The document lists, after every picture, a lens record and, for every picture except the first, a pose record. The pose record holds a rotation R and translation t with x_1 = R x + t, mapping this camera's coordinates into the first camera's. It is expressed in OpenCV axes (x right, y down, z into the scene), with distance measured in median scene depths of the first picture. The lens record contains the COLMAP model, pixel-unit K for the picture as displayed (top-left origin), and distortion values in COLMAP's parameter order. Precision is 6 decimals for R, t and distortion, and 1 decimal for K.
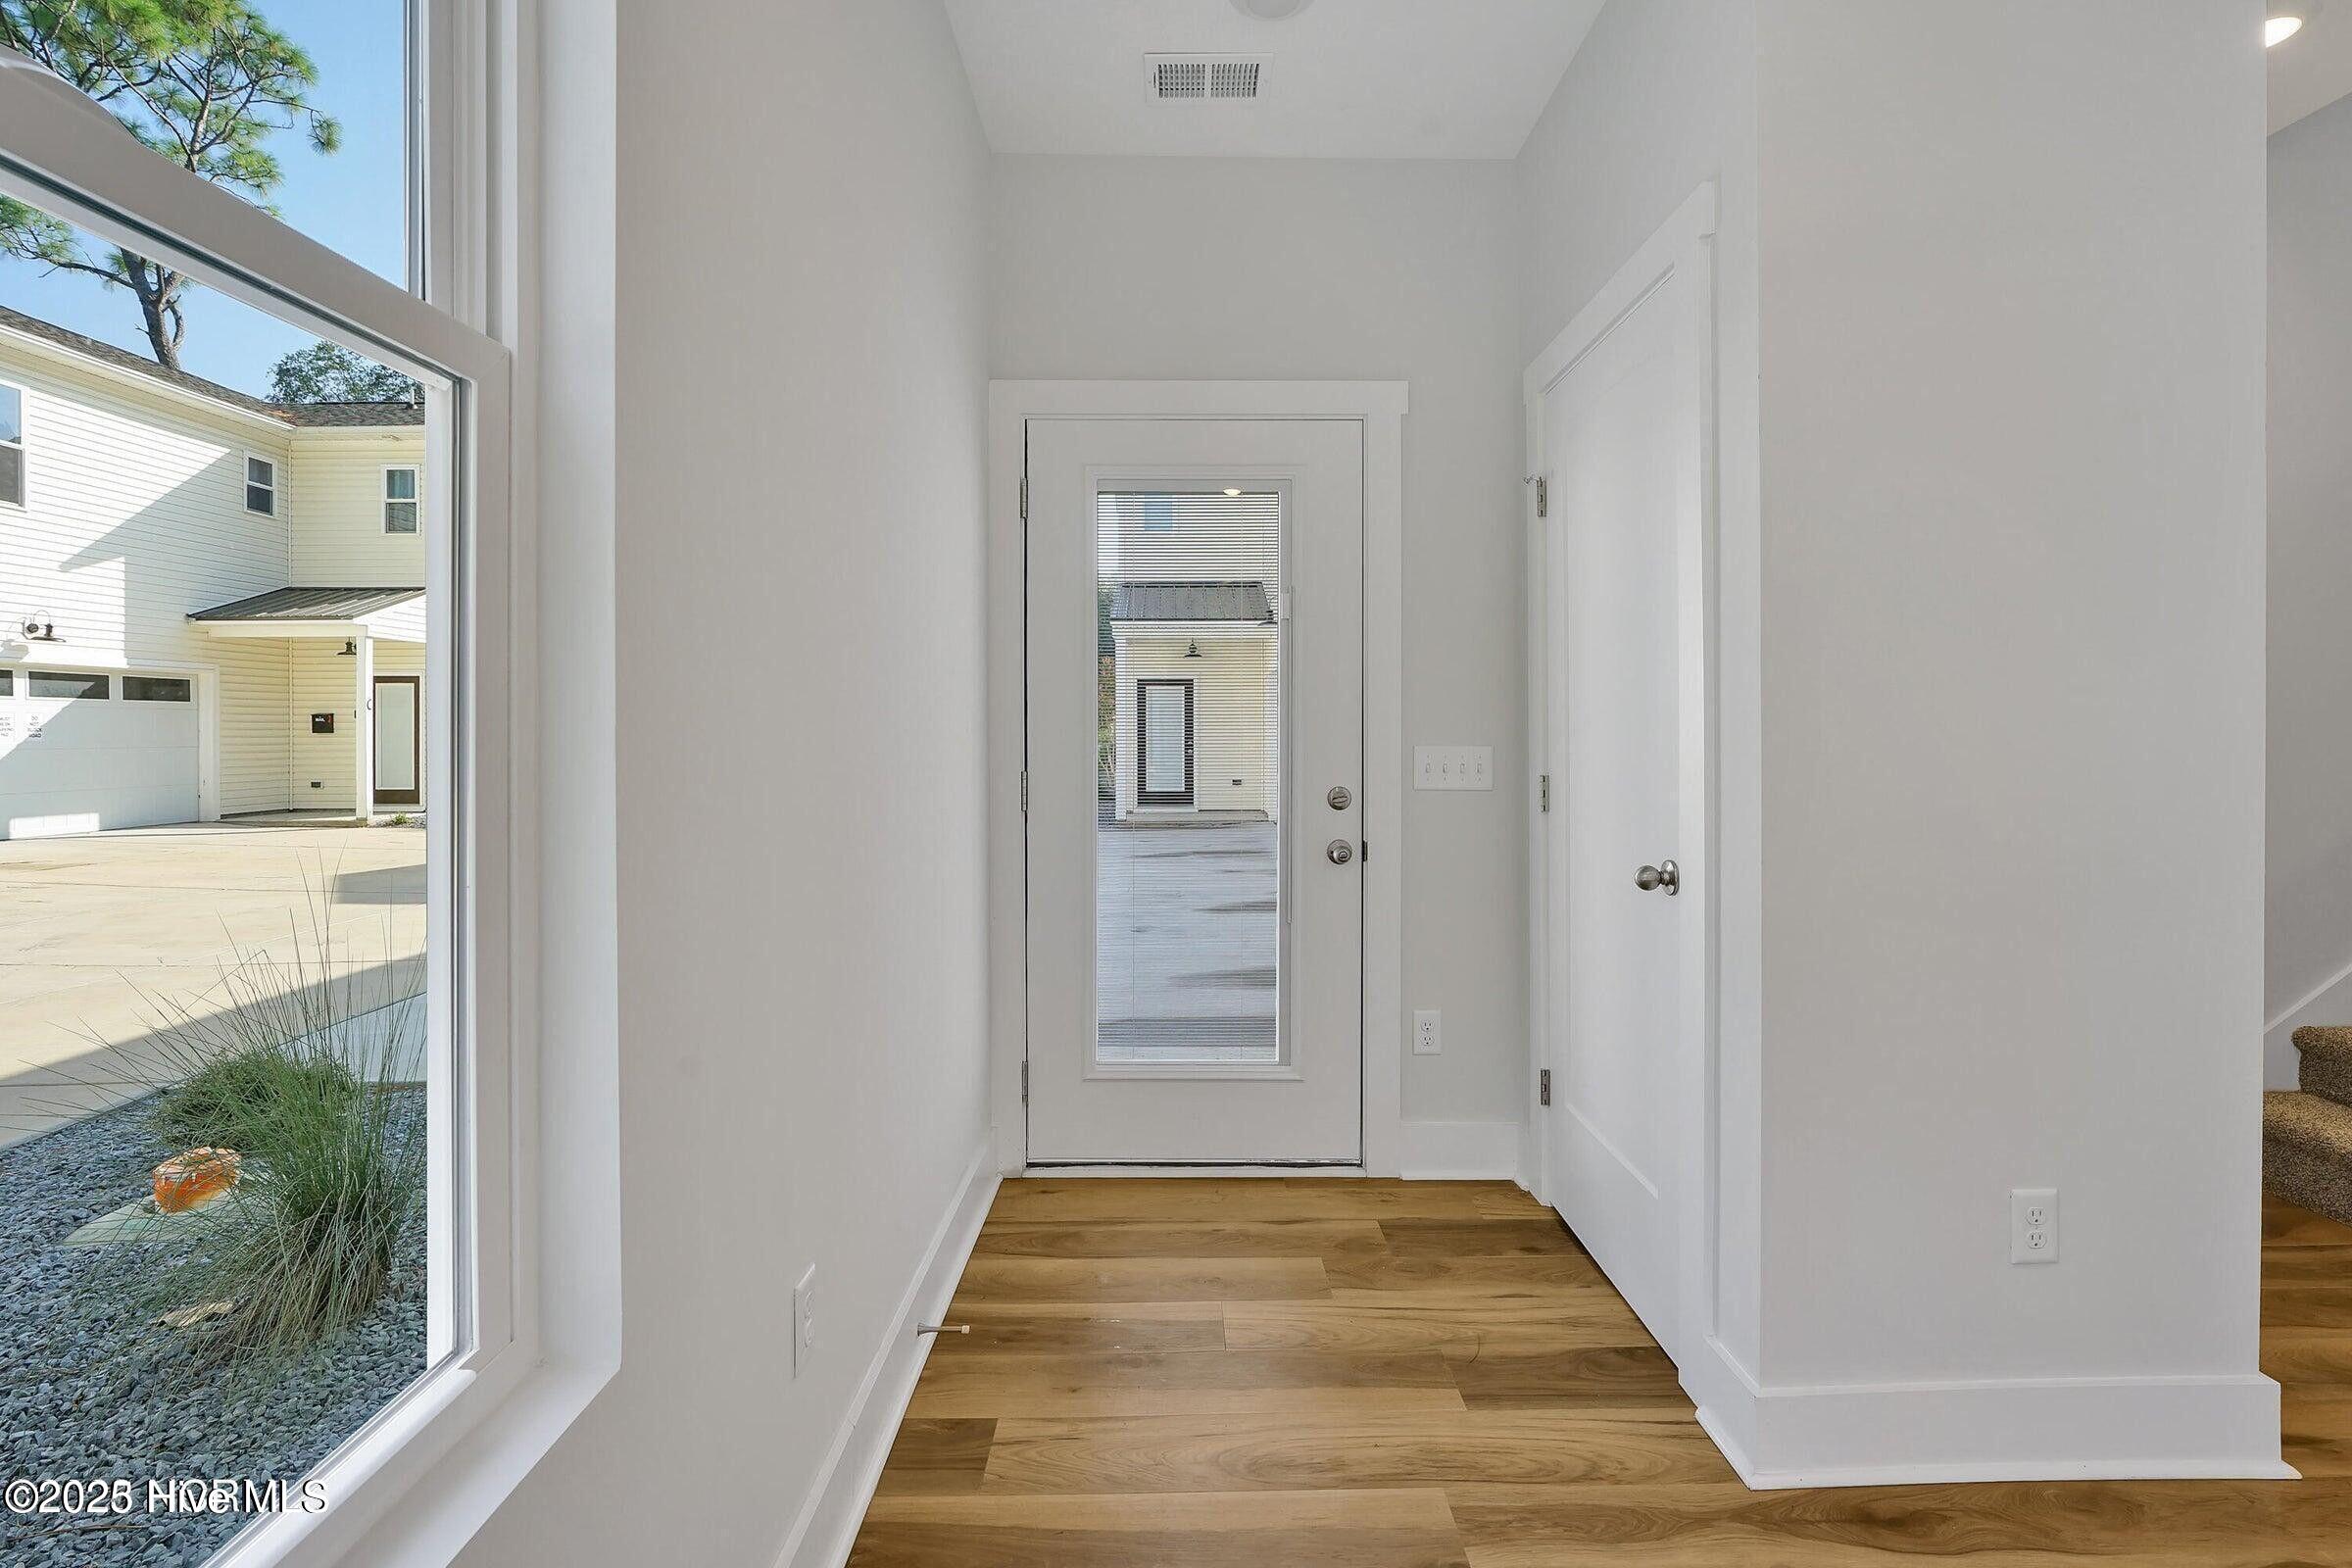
lens RADIAL K [[1076.5, 0, 1202.4], [0, 1076.5, 739.6], [0, 0, 1]] dist [-0.015450, 0.003576]
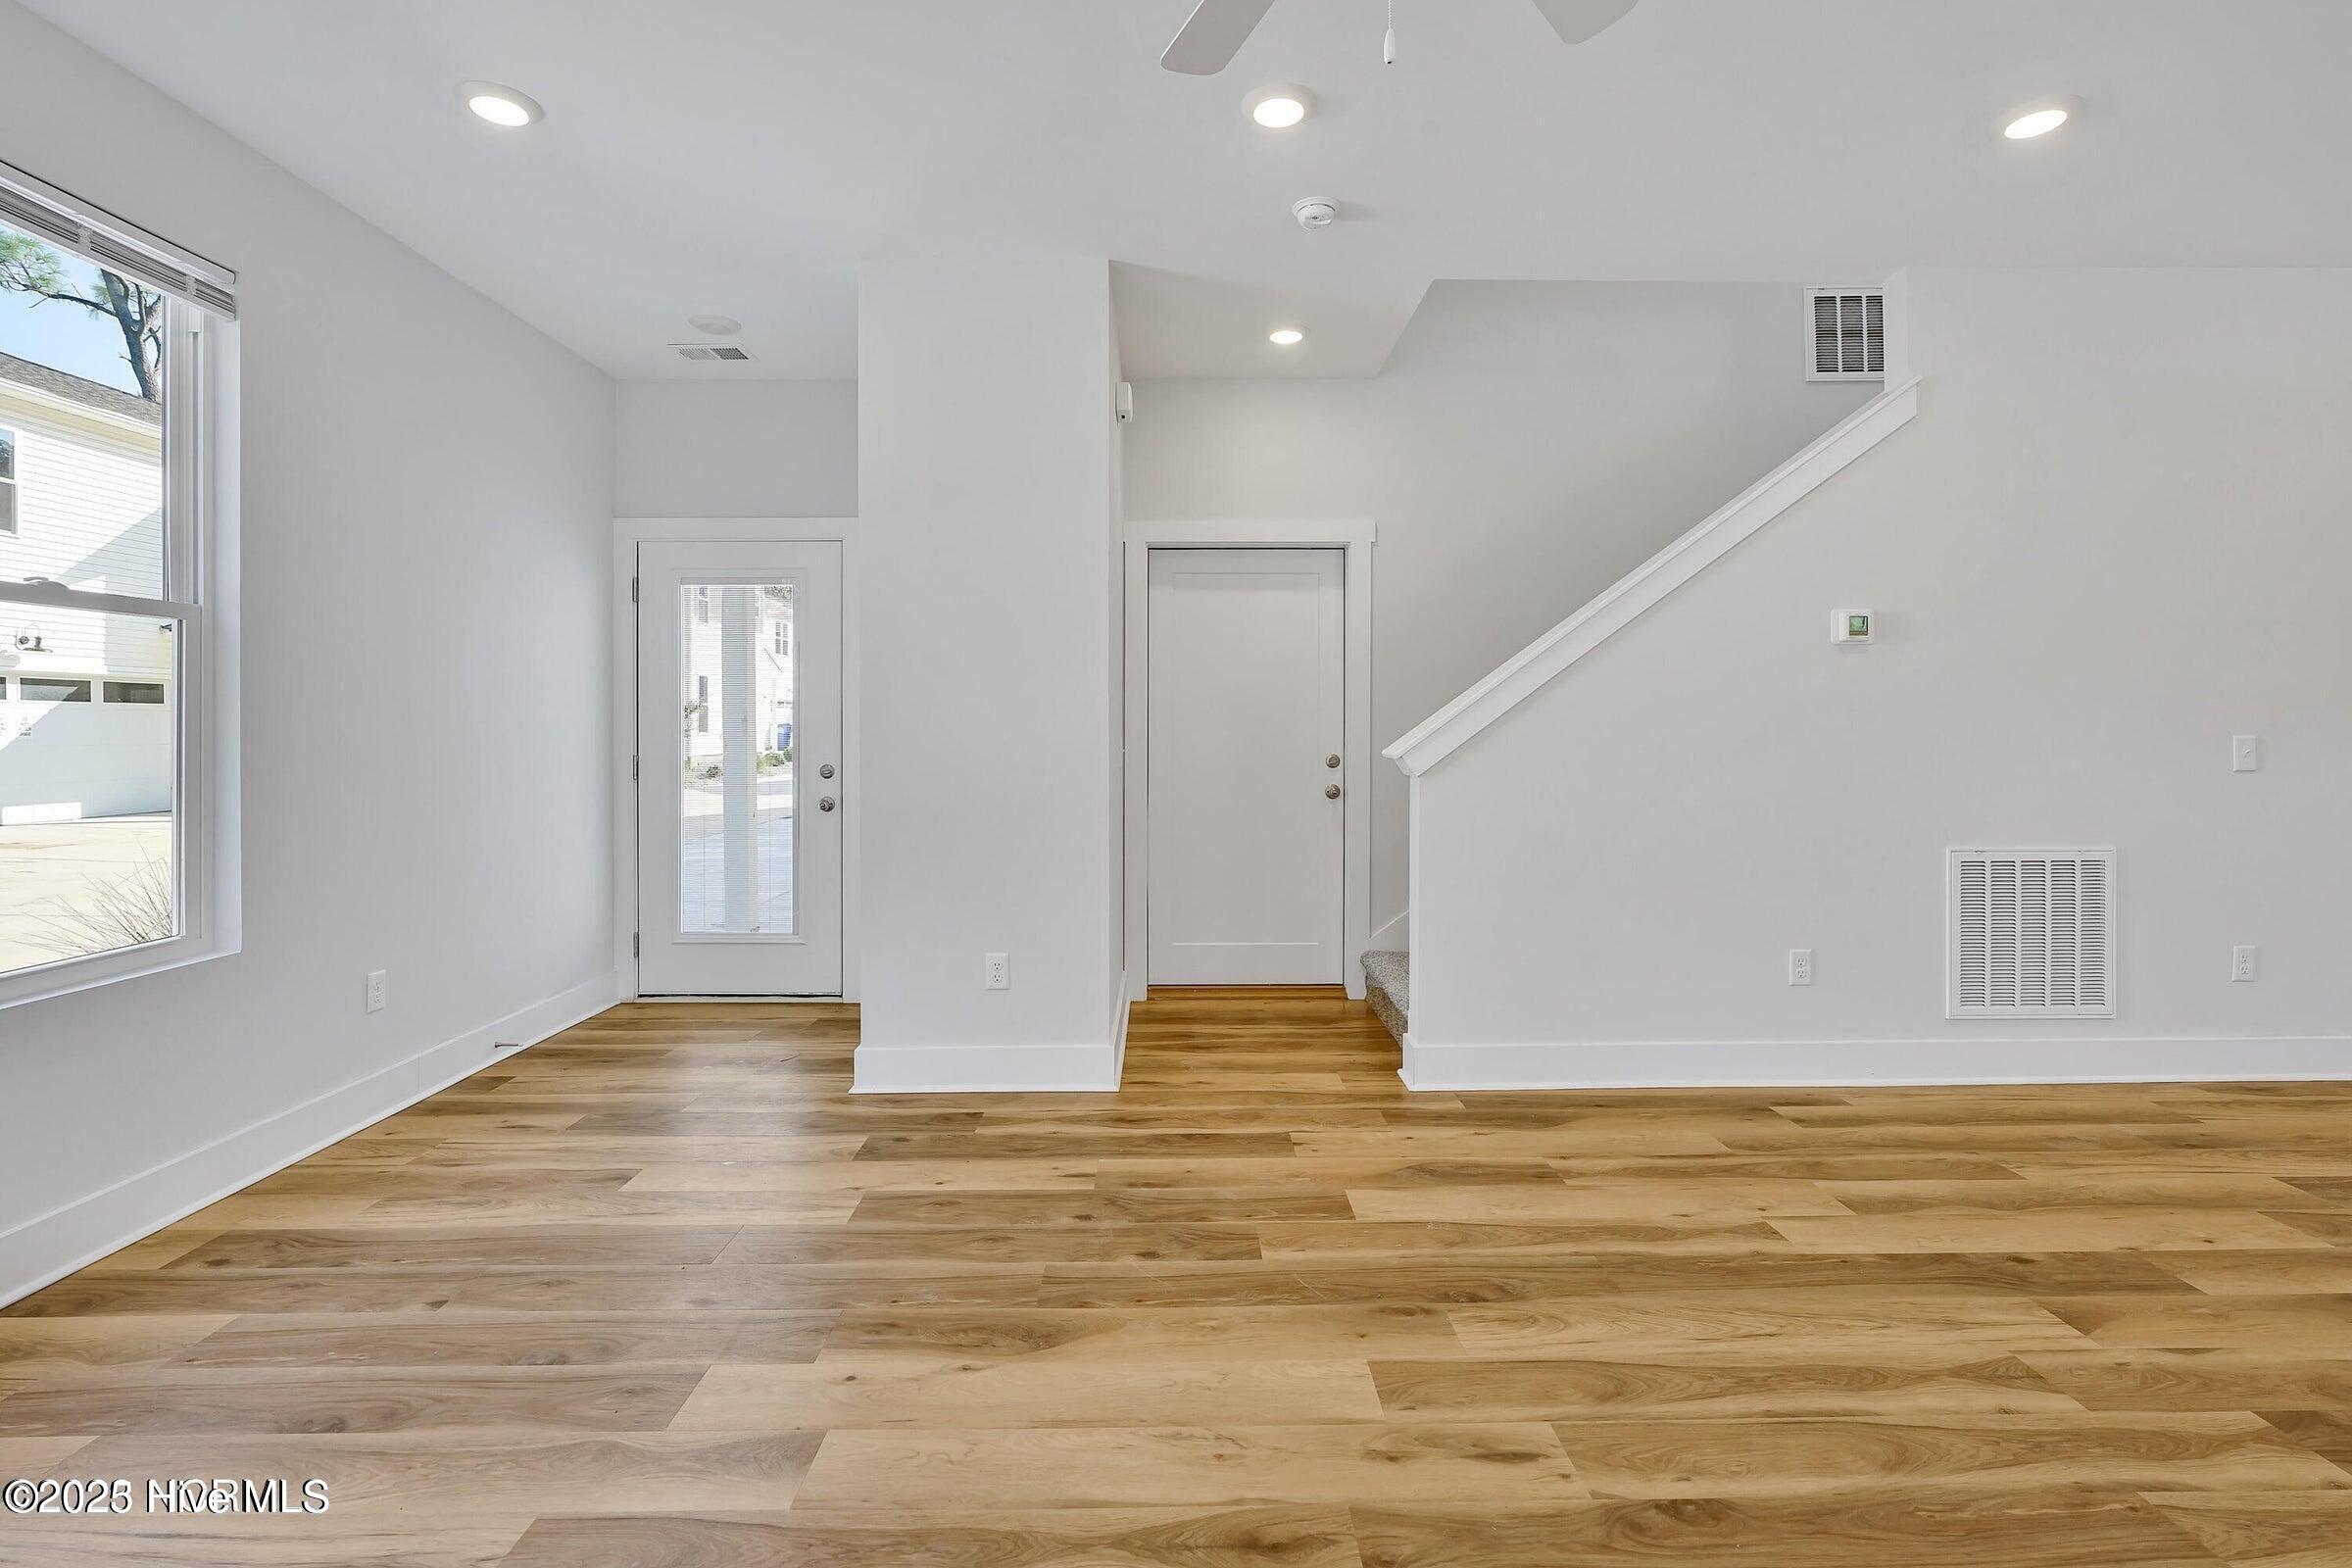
lens RADIAL K [[1076.5, 0, 1194.3], [0, 1076.5, 729.9], [0, 0, 1]] dist [-0.015450, 0.003576]
pose [[0.999995, -0.001847, 0.002423, 0.138593], [0.001861, 0.999982, -0.005665, 0.000343], [-0.002412, 0.005670, 0.999981, -0.129772]]
